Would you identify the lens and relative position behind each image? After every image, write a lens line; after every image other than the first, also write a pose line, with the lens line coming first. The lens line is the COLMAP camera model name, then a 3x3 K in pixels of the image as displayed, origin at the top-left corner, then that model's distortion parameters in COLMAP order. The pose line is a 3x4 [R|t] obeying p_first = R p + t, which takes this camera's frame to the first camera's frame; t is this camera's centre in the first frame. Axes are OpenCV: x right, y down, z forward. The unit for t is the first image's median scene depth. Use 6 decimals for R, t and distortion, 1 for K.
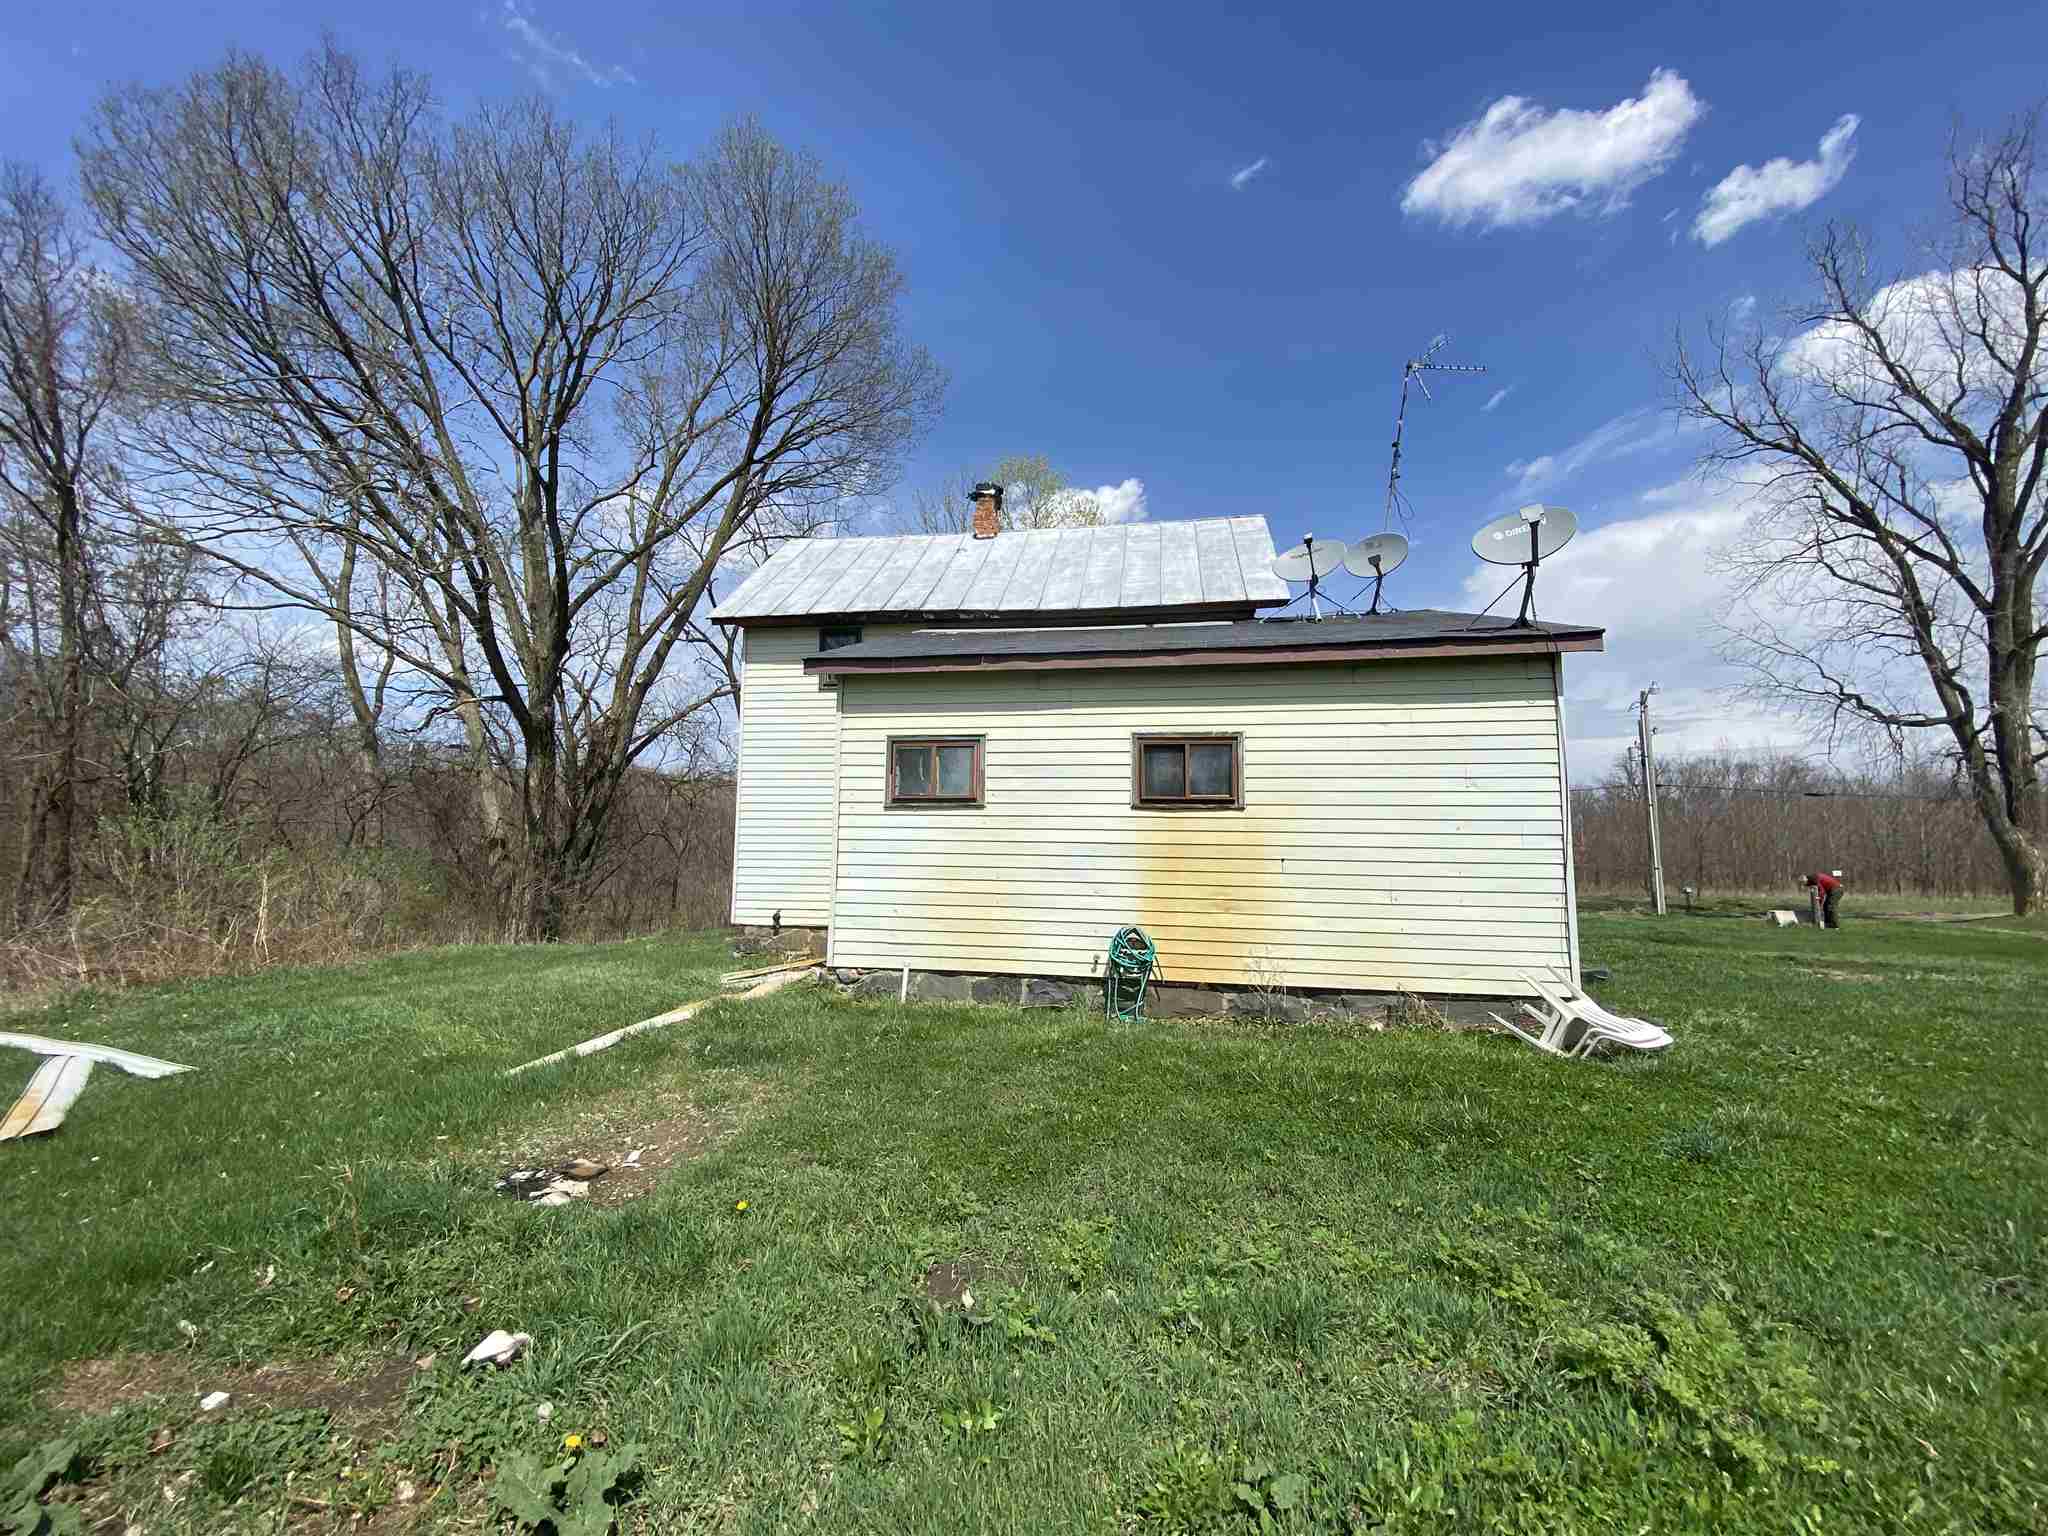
lens RADIAL K [[837.2, 0, 1023.2], [0, 837.2, 768.2], [0, 0, 1]] dist [-0.009097, -0.000169]
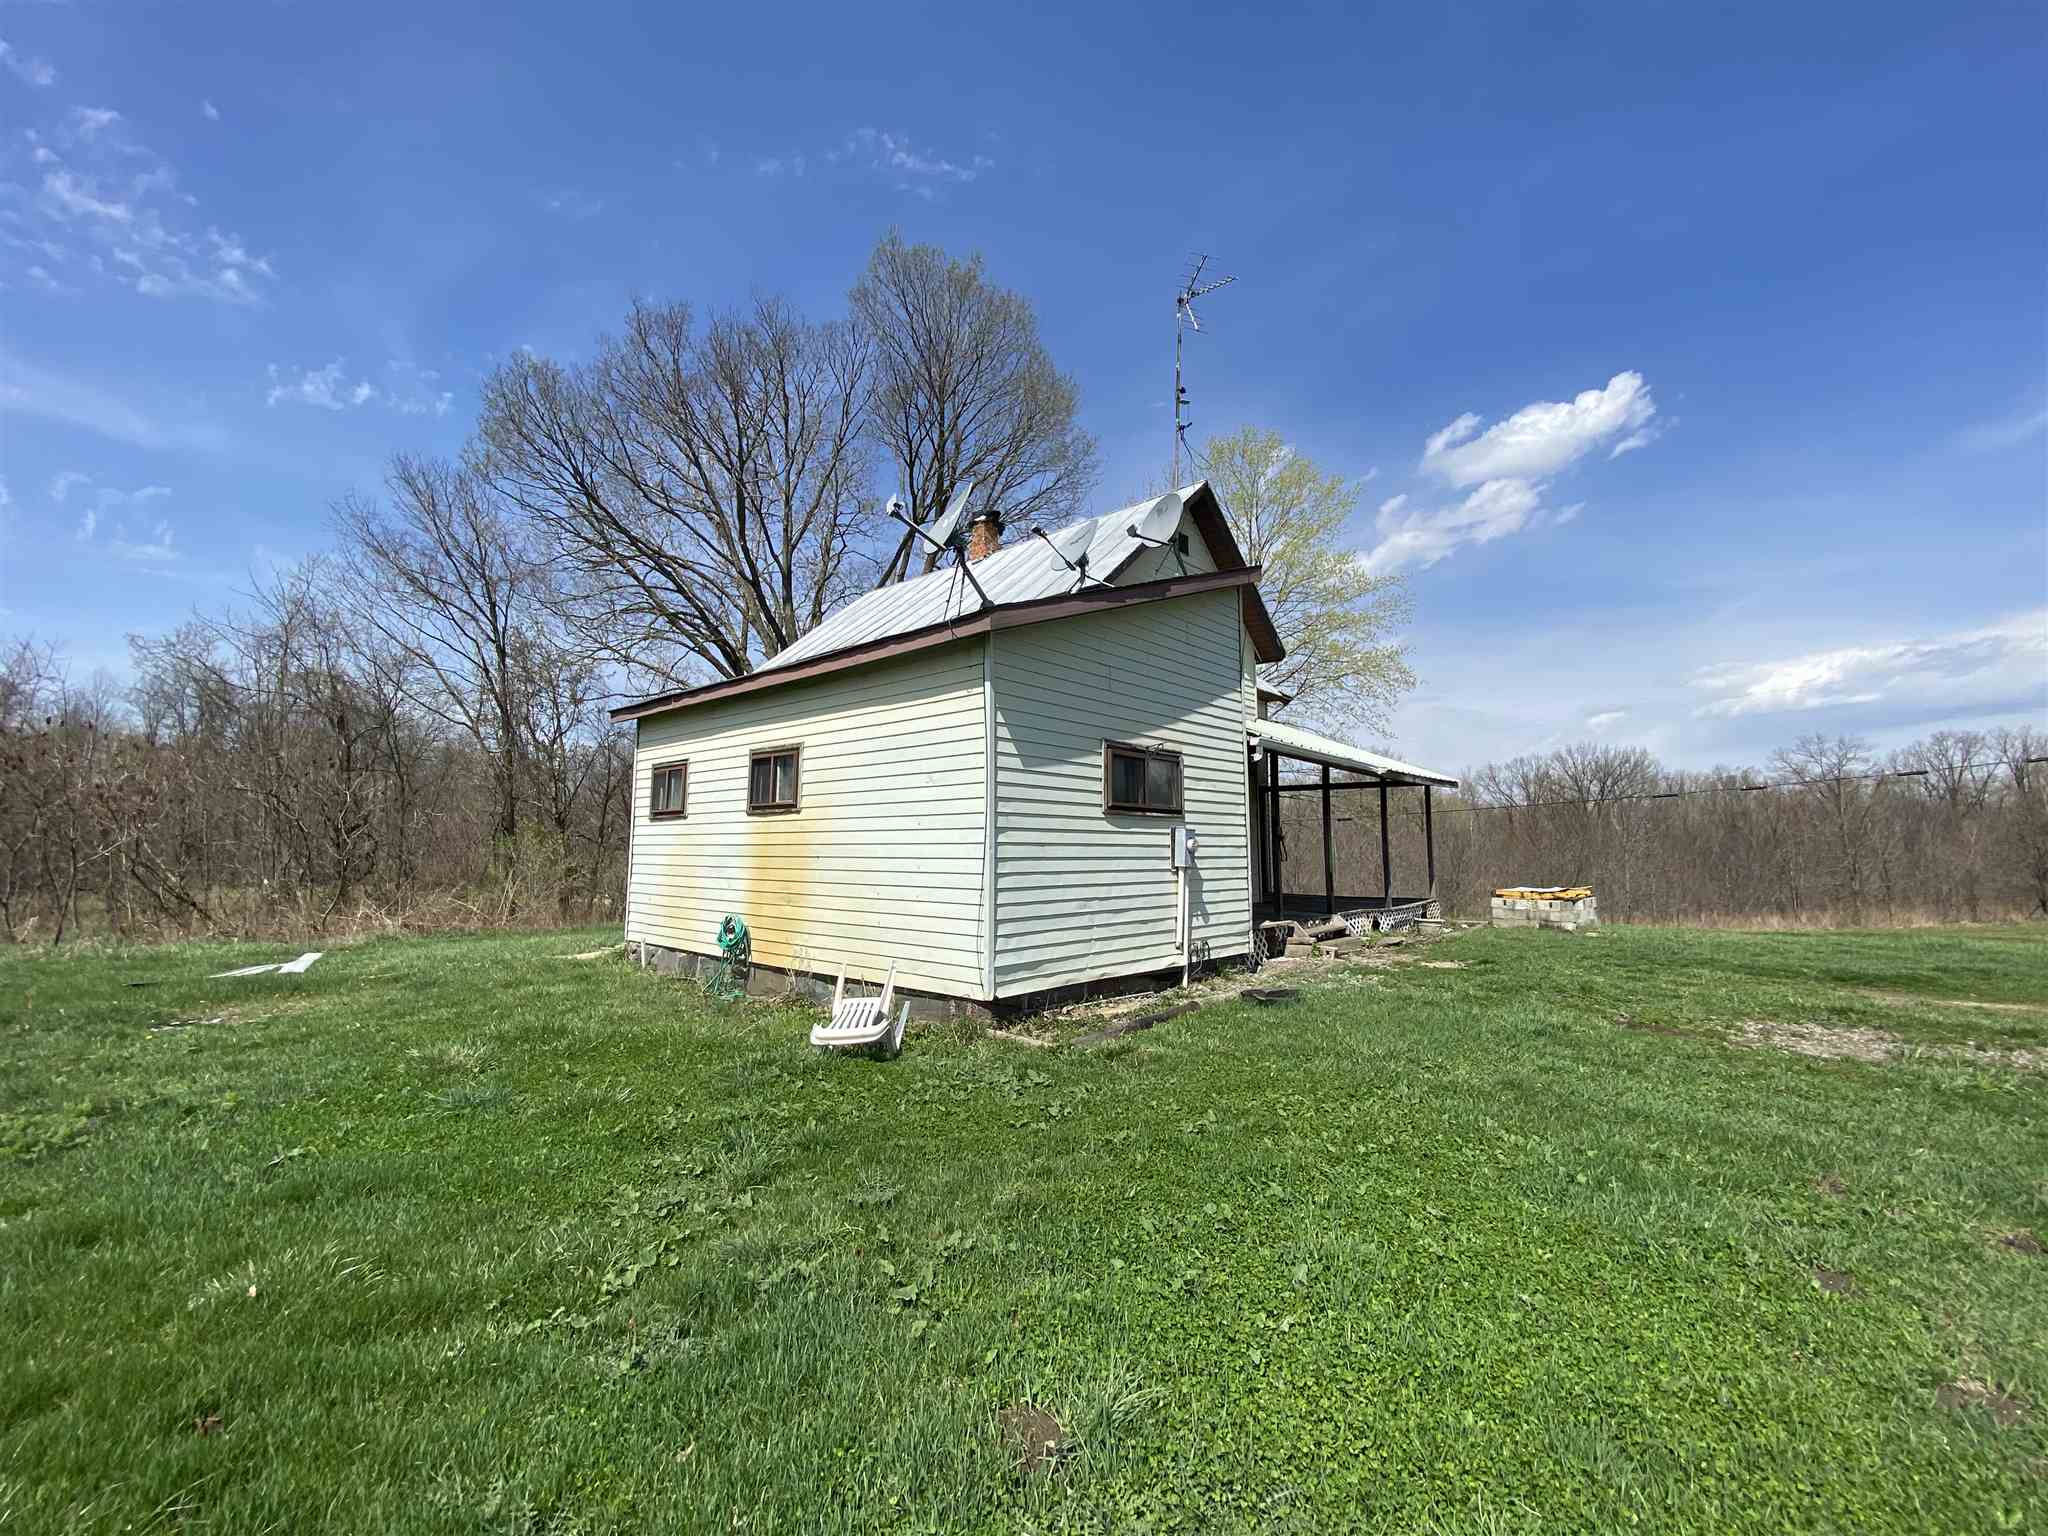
lens RADIAL K [[837.2, 0, 1024.3], [0, 837.2, 768.0], [0, 0, 1]] dist [-0.009097, -0.000169]
pose [[0.875678, -0.065825, -0.478388, 1.042110], [0.073688, 0.997279, -0.002339, 0.014612], [0.477240, -0.033203, 0.878145, 0.163524]]
